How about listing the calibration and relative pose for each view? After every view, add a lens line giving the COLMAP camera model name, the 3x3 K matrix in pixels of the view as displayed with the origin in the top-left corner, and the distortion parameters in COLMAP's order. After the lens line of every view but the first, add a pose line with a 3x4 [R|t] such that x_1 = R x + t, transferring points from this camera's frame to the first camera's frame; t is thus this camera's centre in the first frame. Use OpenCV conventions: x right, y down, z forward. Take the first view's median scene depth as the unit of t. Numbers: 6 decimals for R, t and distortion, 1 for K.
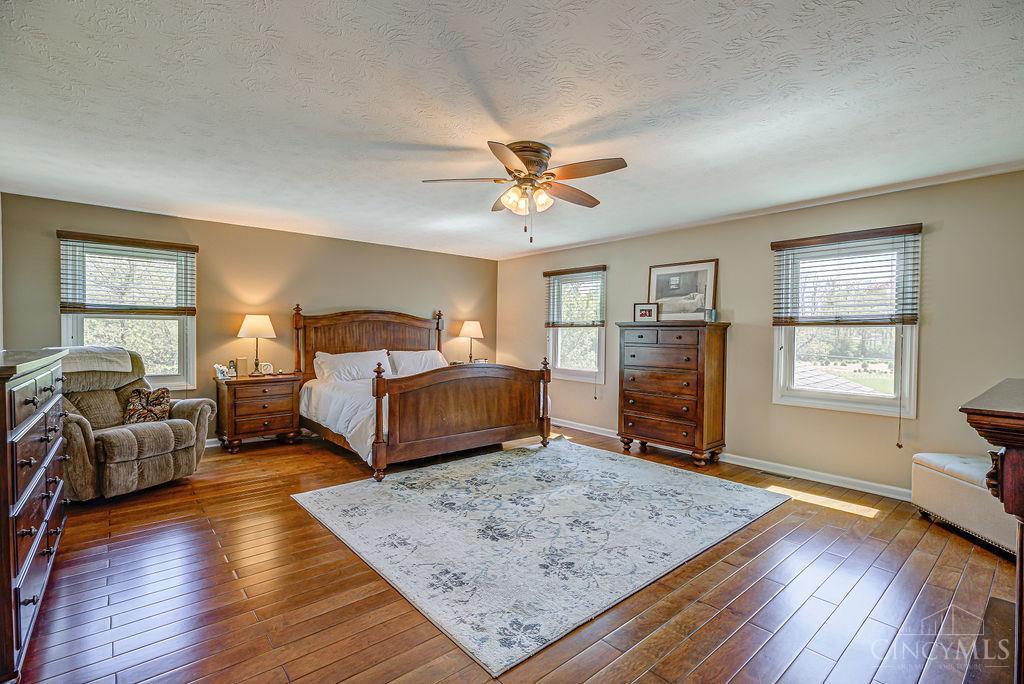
lens RADIAL K [[466.0, 0, 515.1], [0, 466.0, 341.9], [0, 0, 1]] dist [-0.005481, 0.000521]
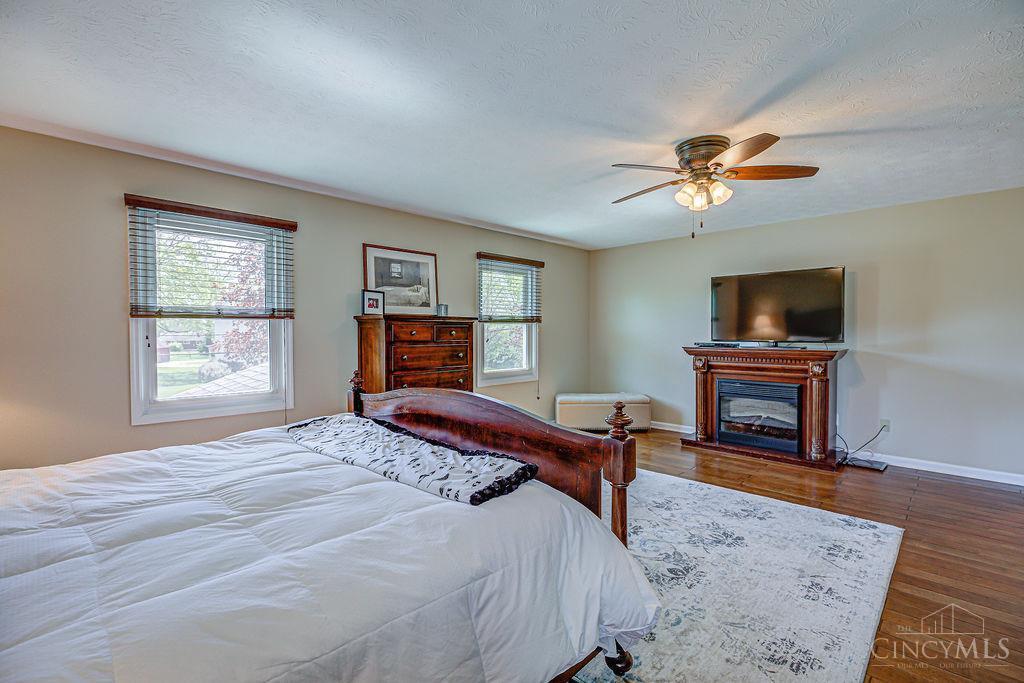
lens RADIAL K [[466.0, 0, 507.3], [0, 466.0, 338.6], [0, 0, 1]] dist [-0.005481, 0.000521]
pose [[-0.078446, -0.028849, 0.996501, -0.634162], [0.016444, 0.999408, 0.030228, -0.026562], [-0.996783, 0.018758, -0.077925, 1.009787]]
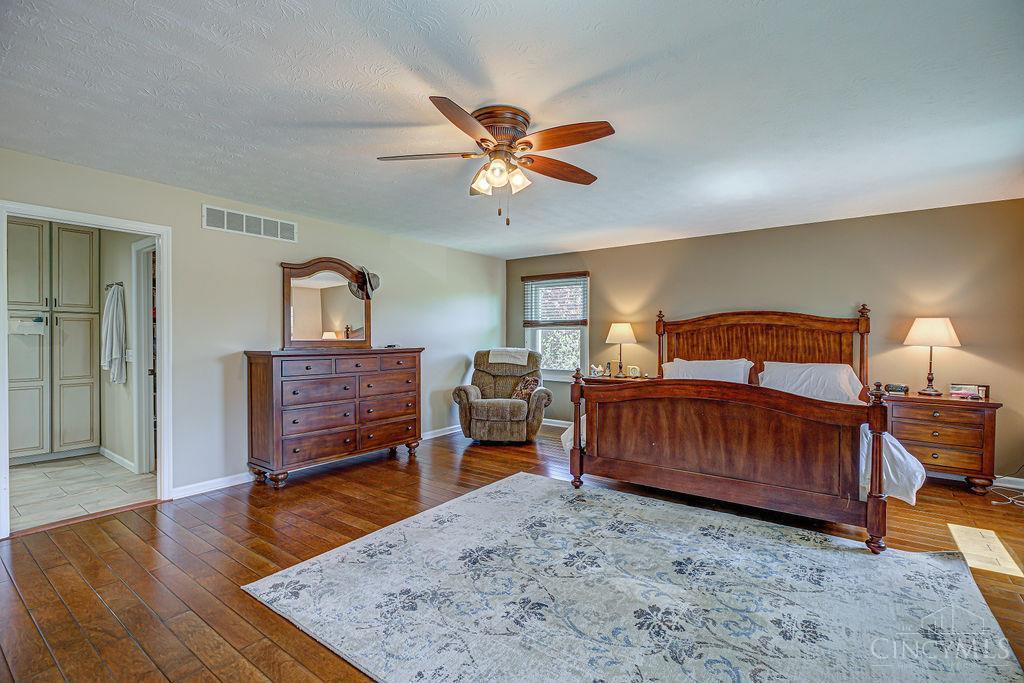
lens RADIAL K [[466.0, 0, 509.6], [0, 466.0, 341.2], [0, 0, 1]] dist [-0.005481, 0.000521]
pose [[0.223749, -0.001262, -0.974646, 0.569364], [-0.018340, 0.999817, -0.005505, -0.003602], [0.974474, 0.019107, 0.223685, 0.564165]]
